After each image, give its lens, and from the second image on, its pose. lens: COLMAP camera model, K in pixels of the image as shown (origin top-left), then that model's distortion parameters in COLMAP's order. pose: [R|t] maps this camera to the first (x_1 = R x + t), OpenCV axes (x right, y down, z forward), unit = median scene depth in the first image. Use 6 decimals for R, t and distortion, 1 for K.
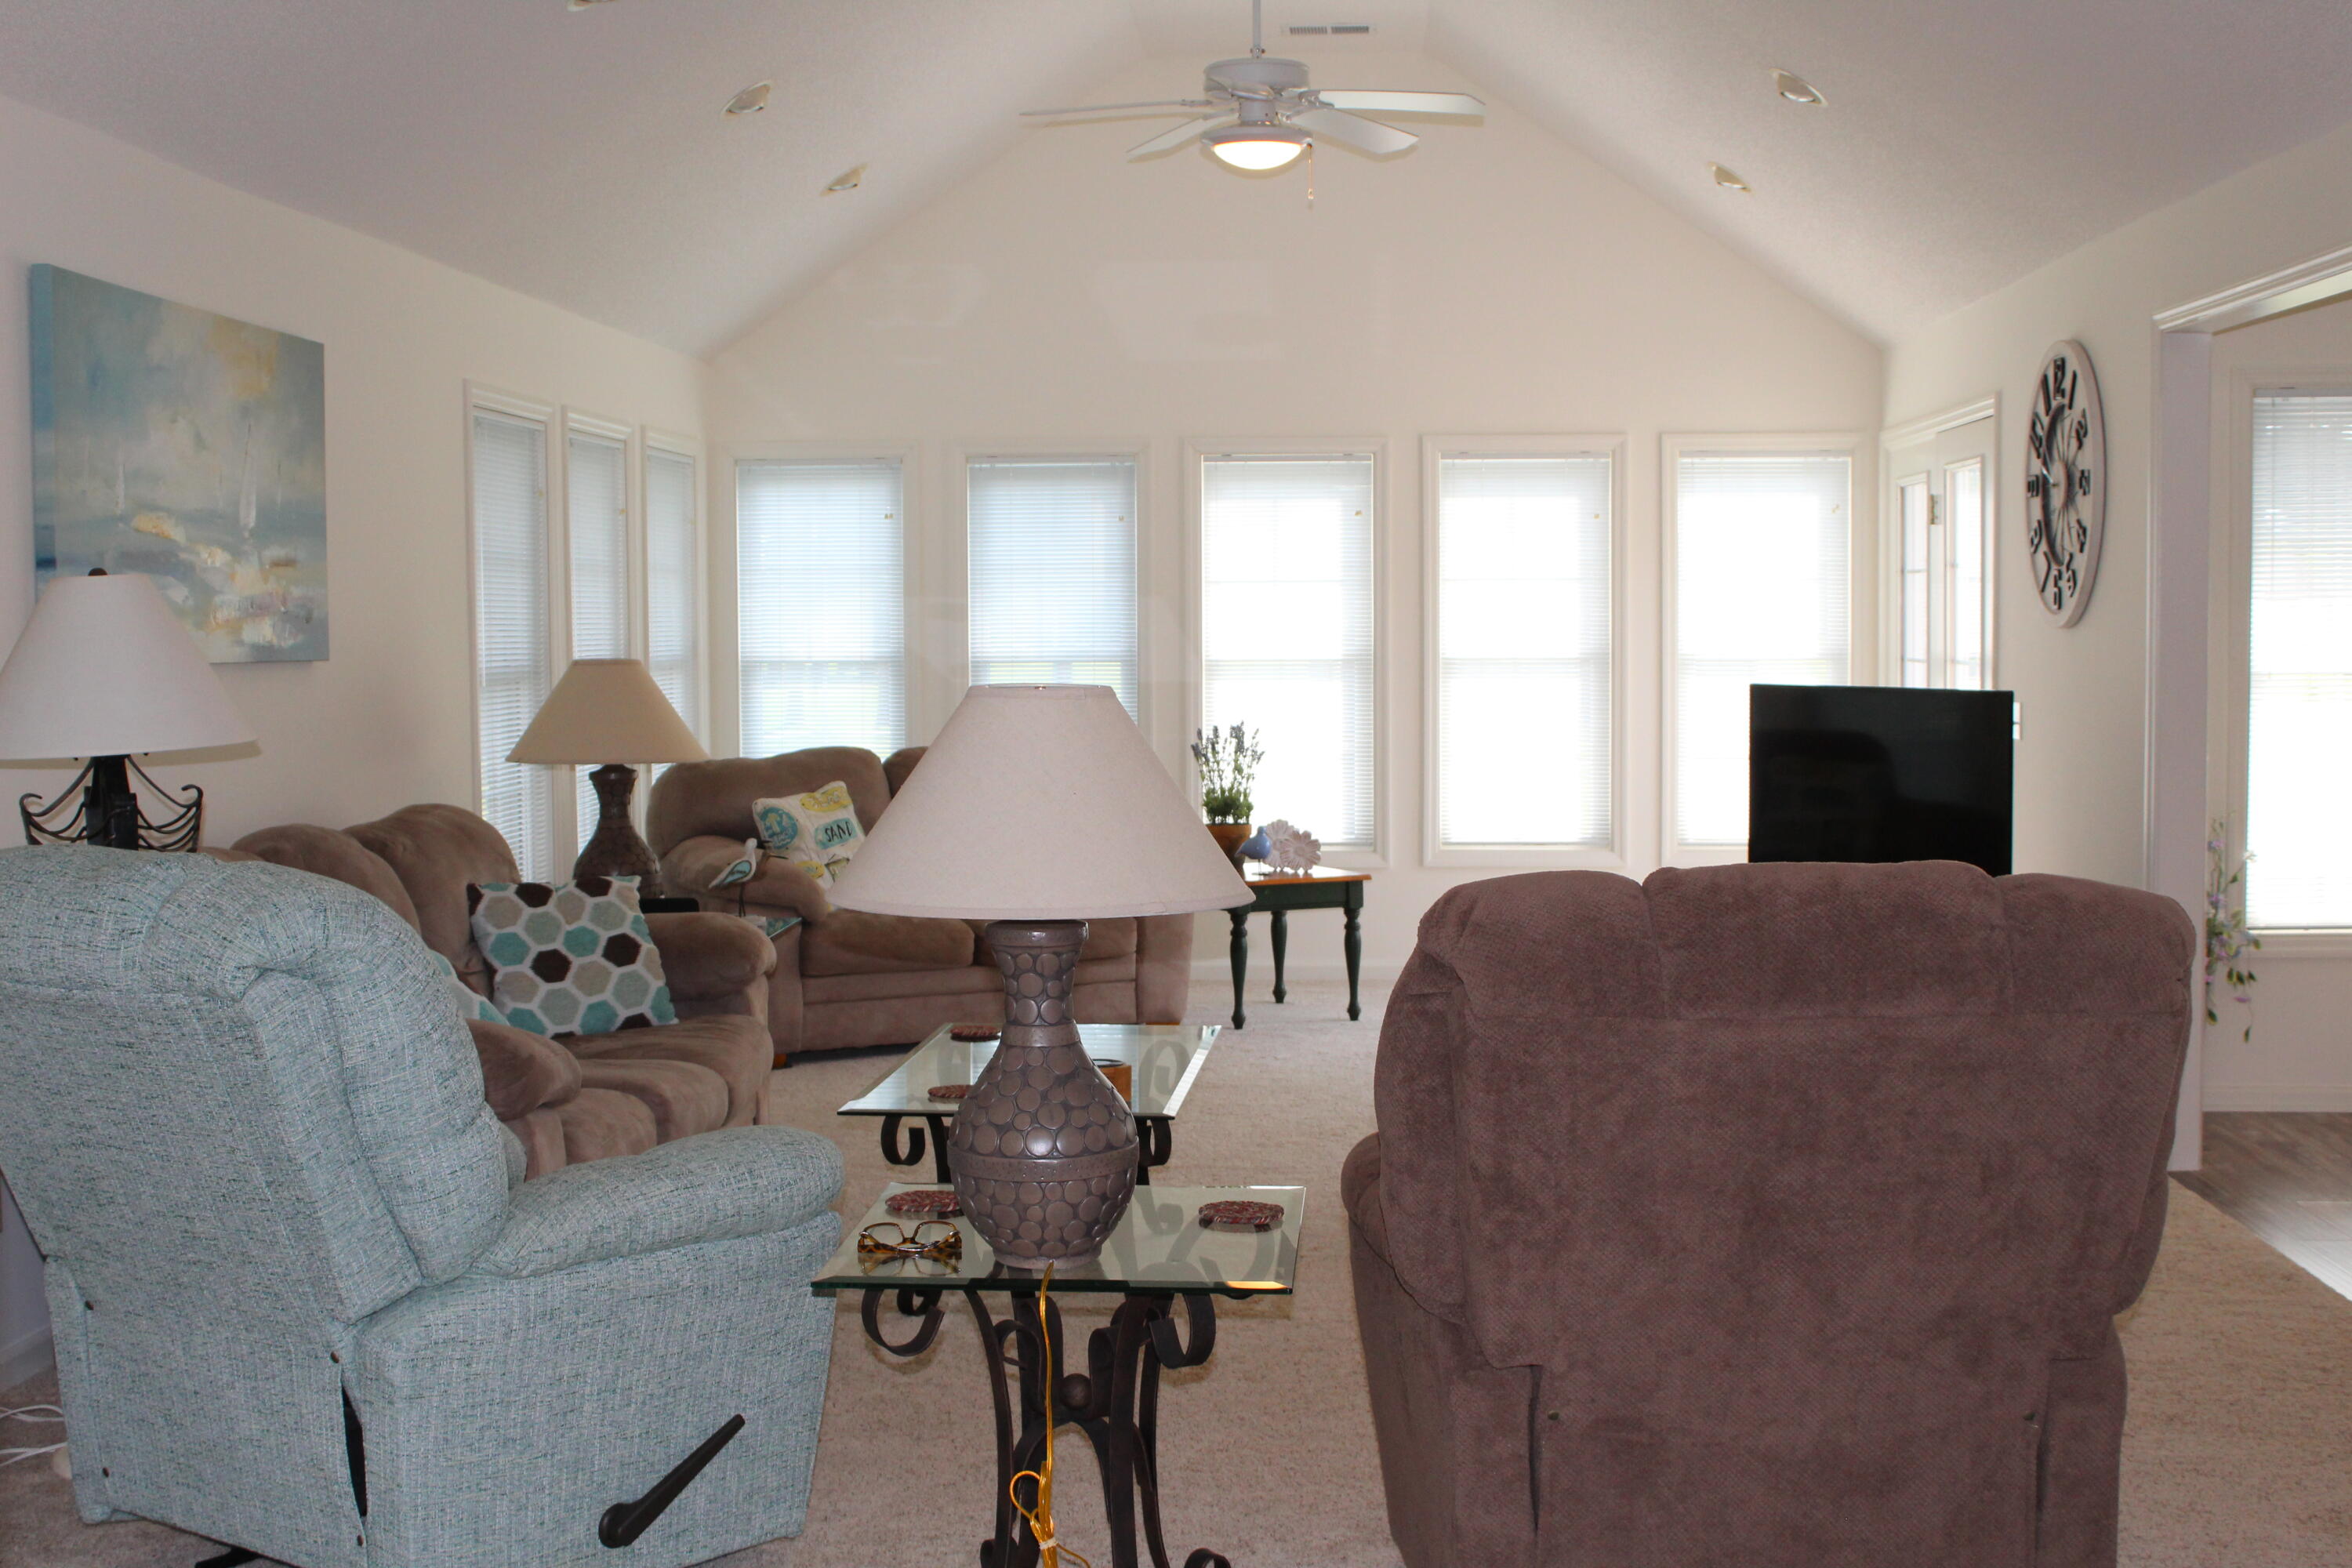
lens RADIAL K [[2953.9, 0, 1145.7], [0, 2953.9, 789.2], [0, 0, 1]] dist [-0.095451, 0.179633]
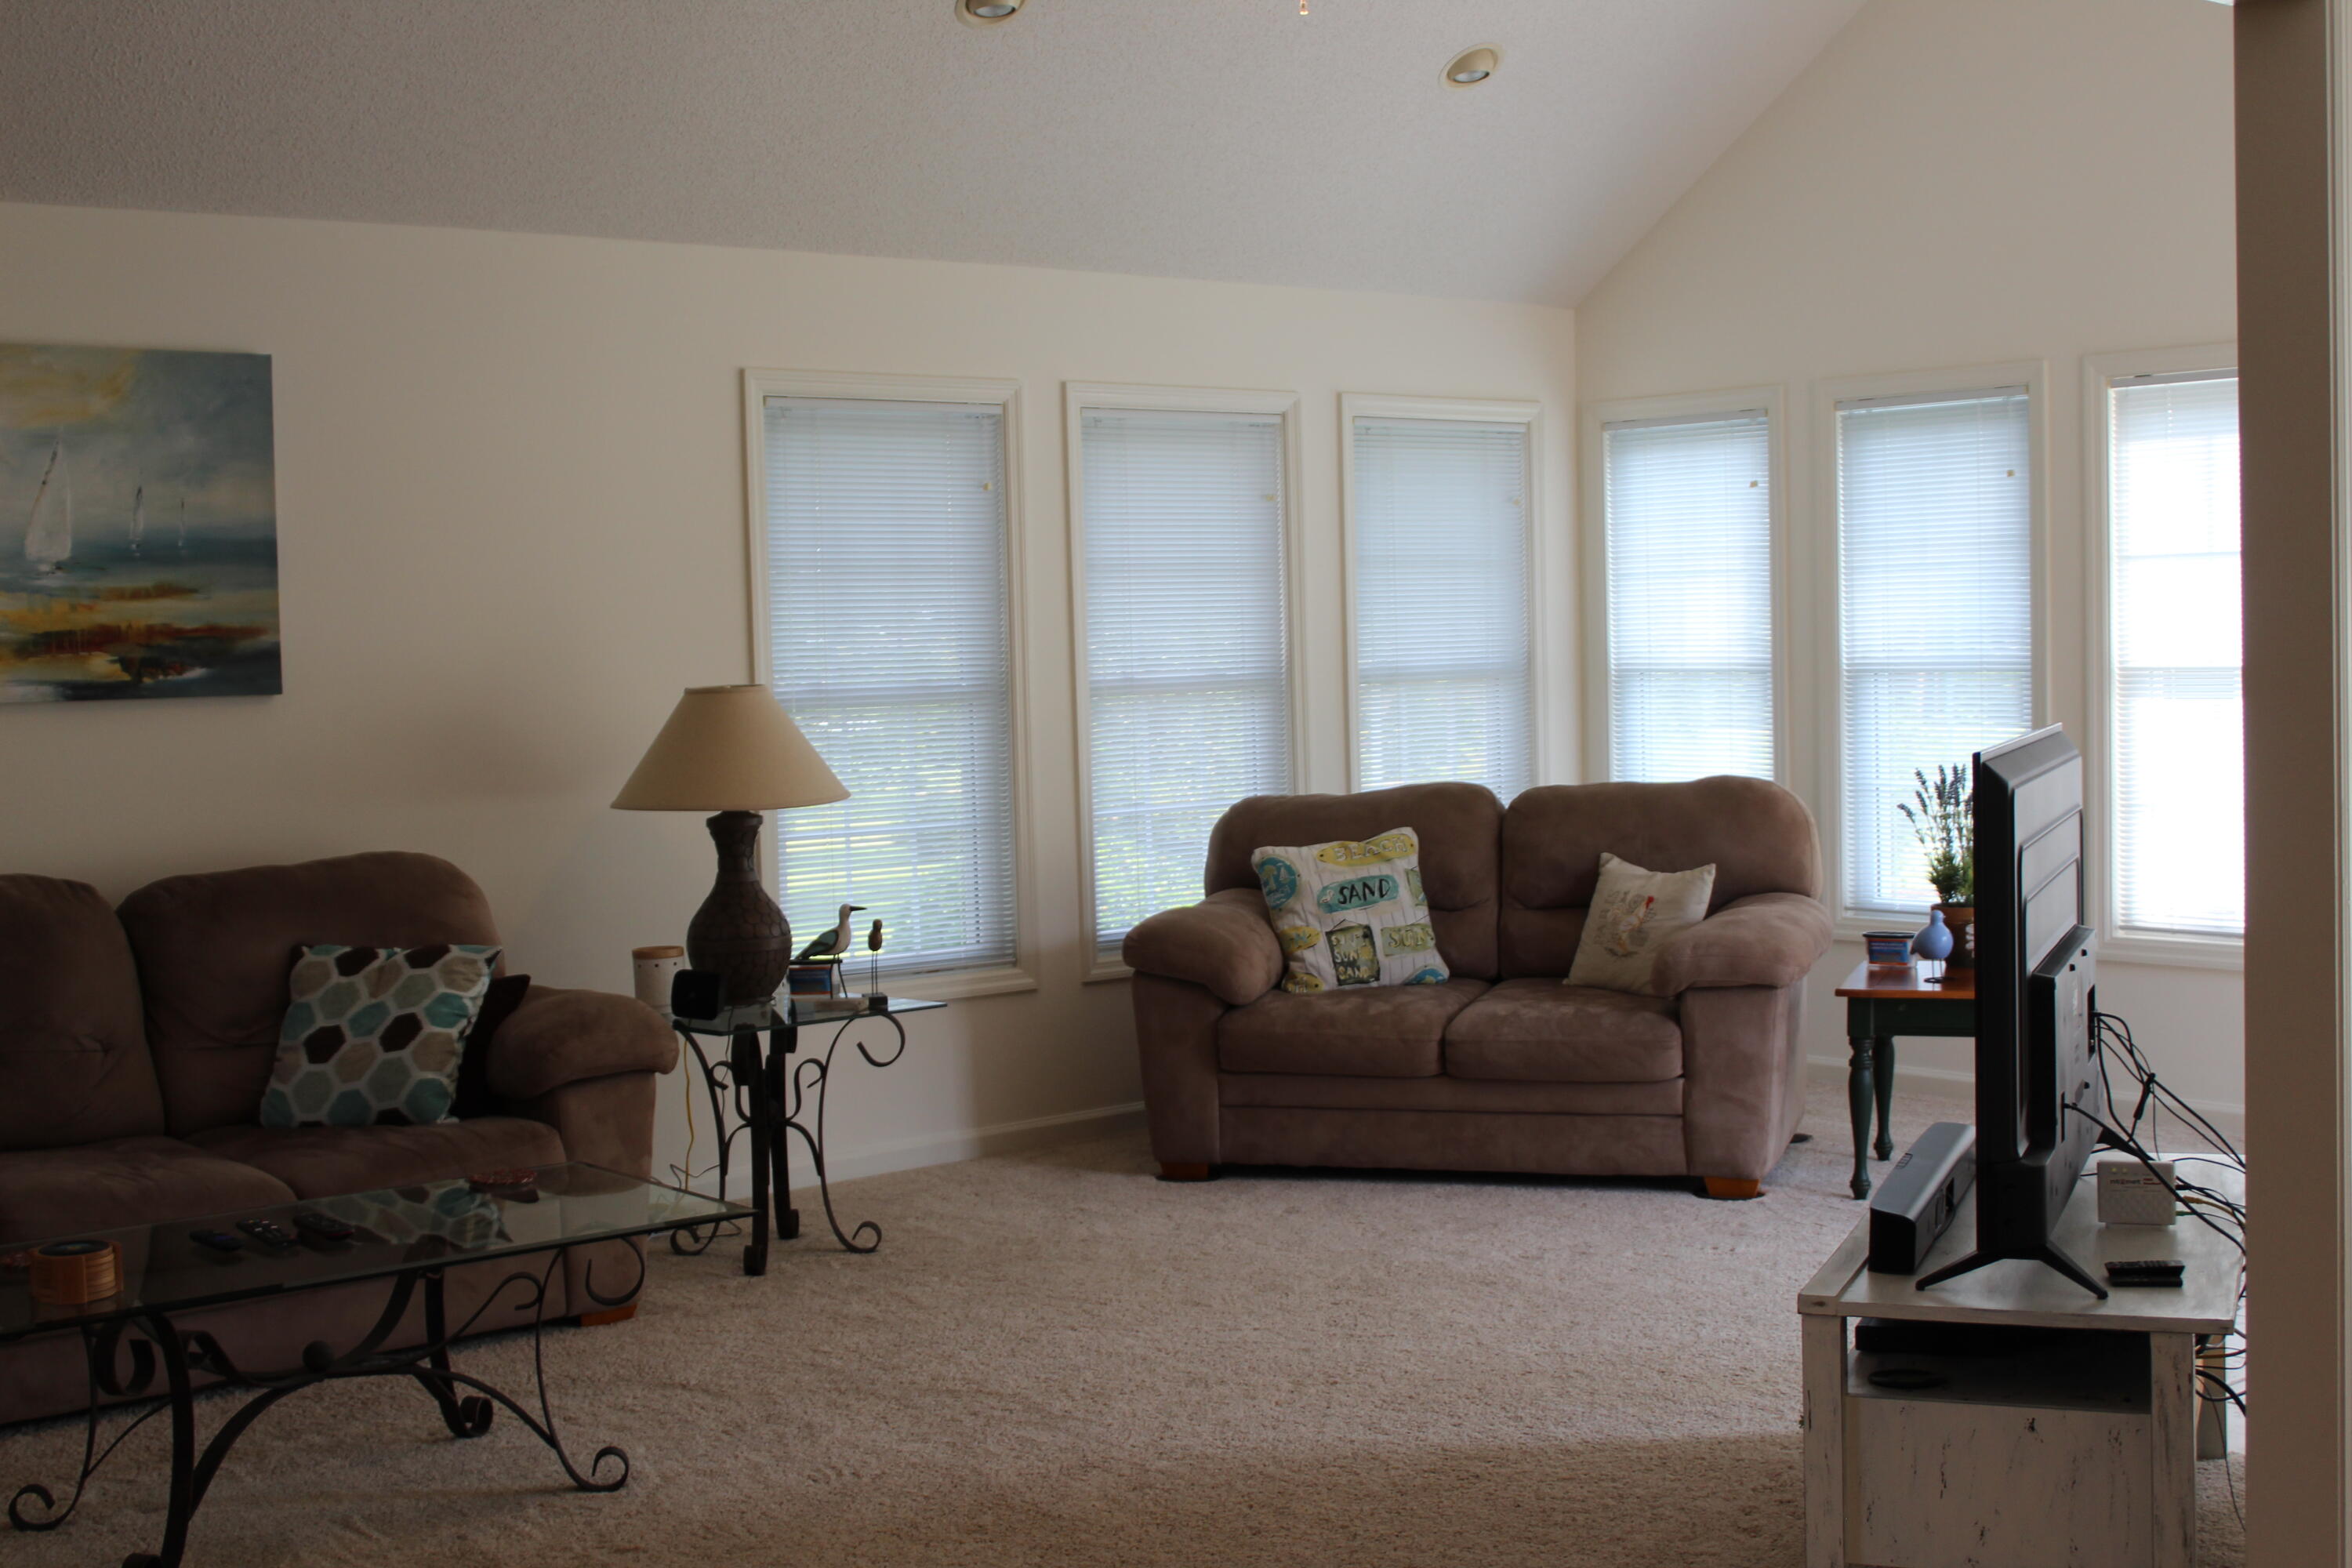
lens RADIAL K [[2953.9, 0, 1145.7], [0, 2953.9, 789.2], [0, 0, 1]] dist [-0.095451, 0.179633]
pose [[0.694423, 0.022982, -0.719200, 0.431693], [-0.017970, 0.999732, 0.014595, -0.024021], [0.719342, 0.002789, 0.694650, 0.408025]]
